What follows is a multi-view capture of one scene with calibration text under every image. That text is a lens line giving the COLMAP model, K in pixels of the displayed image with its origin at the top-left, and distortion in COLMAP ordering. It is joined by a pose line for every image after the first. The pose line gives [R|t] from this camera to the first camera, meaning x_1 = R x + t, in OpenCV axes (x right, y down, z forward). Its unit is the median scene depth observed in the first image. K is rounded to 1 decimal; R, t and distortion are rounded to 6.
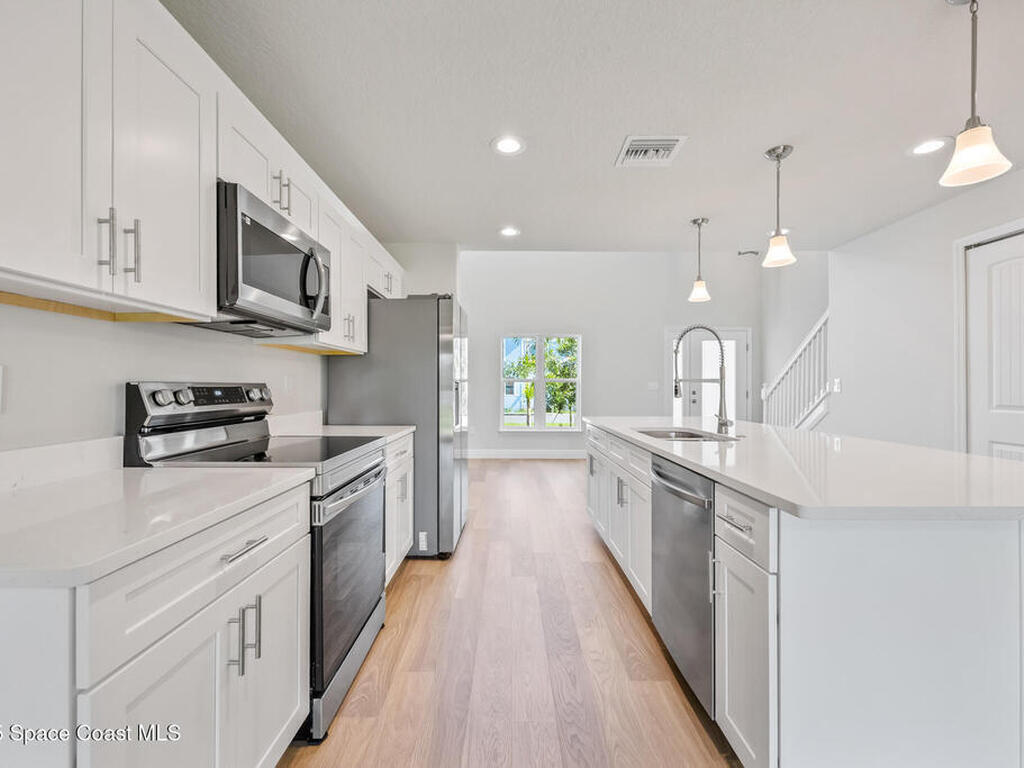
lens RADIAL K [[442.3, 0, 509.0], [0, 442.3, 382.9], [0, 0, 1]] dist [-0.002207, 0.000003]
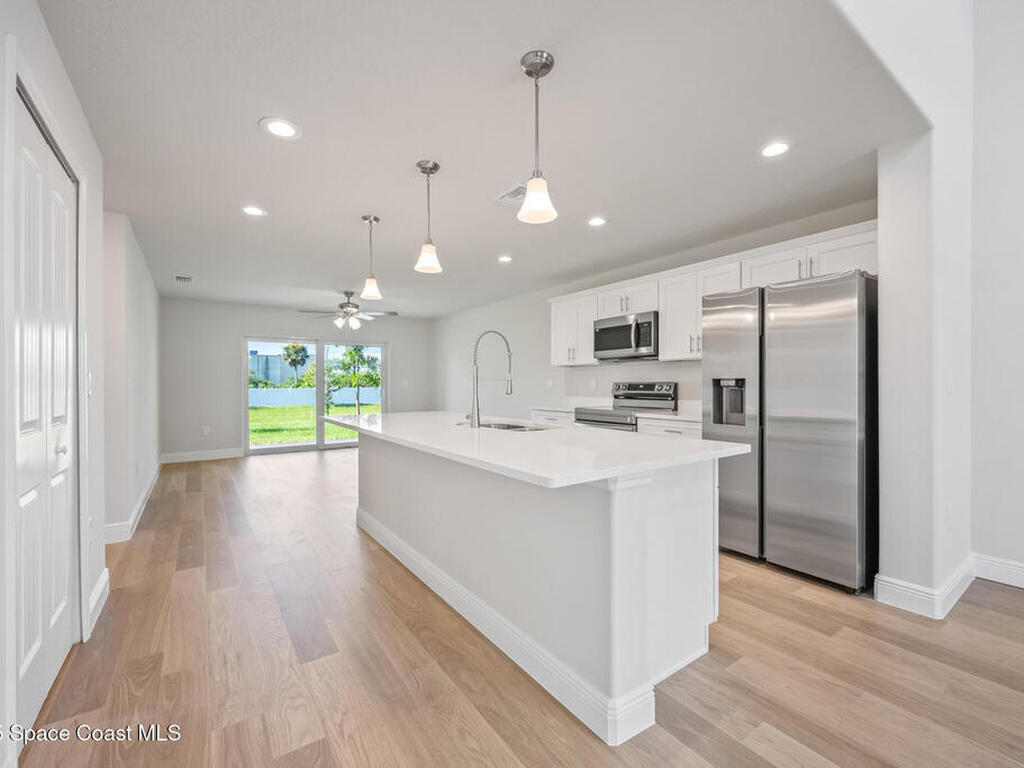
lens RADIAL K [[442.3, 0, 504.5], [0, 442.3, 388.2], [0, 0, 1]] dist [-0.002207, 0.000003]
pose [[-0.824534, 0.007812, -0.565759, 1.397022], [0.006669, 0.999969, 0.004088, 0.018207], [0.565773, -0.000402, -0.824561, 2.601029]]
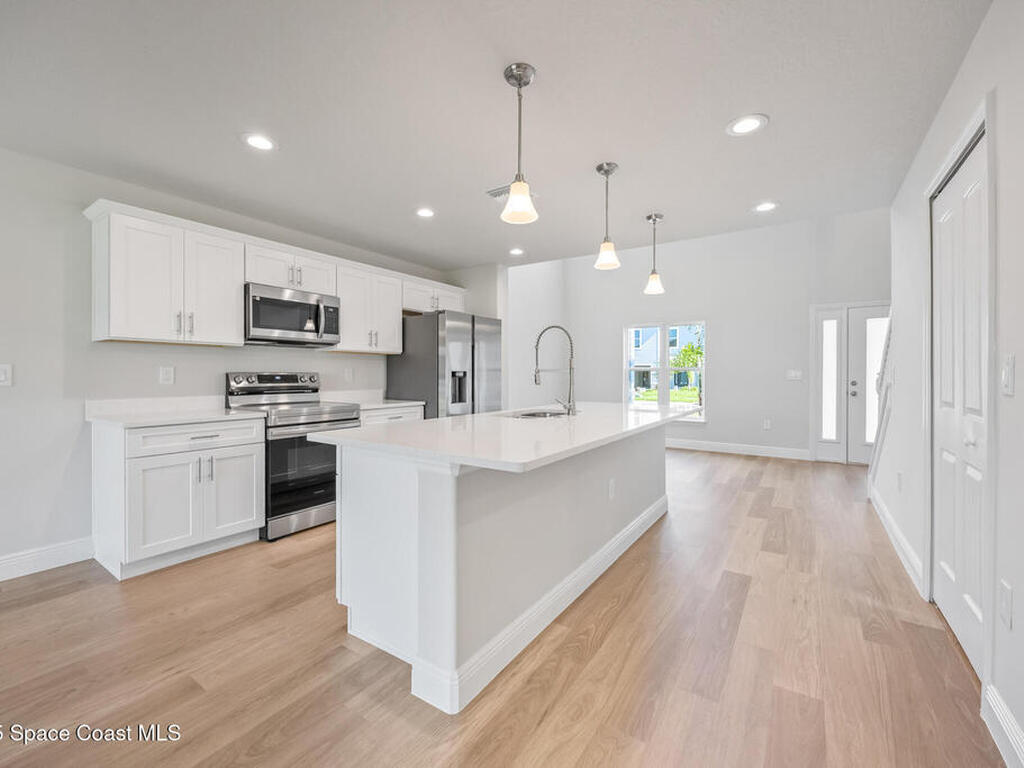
lens RADIAL K [[442.3, 0, 511.5], [0, 442.3, 374.7], [0, 0, 1]] dist [-0.002207, 0.000003]
pose [[0.832434, 0.004403, -0.554107, 1.354605], [0.001231, 0.999951, 0.009794, -0.009411], [0.554123, -0.008835, 0.832388, -0.100904]]
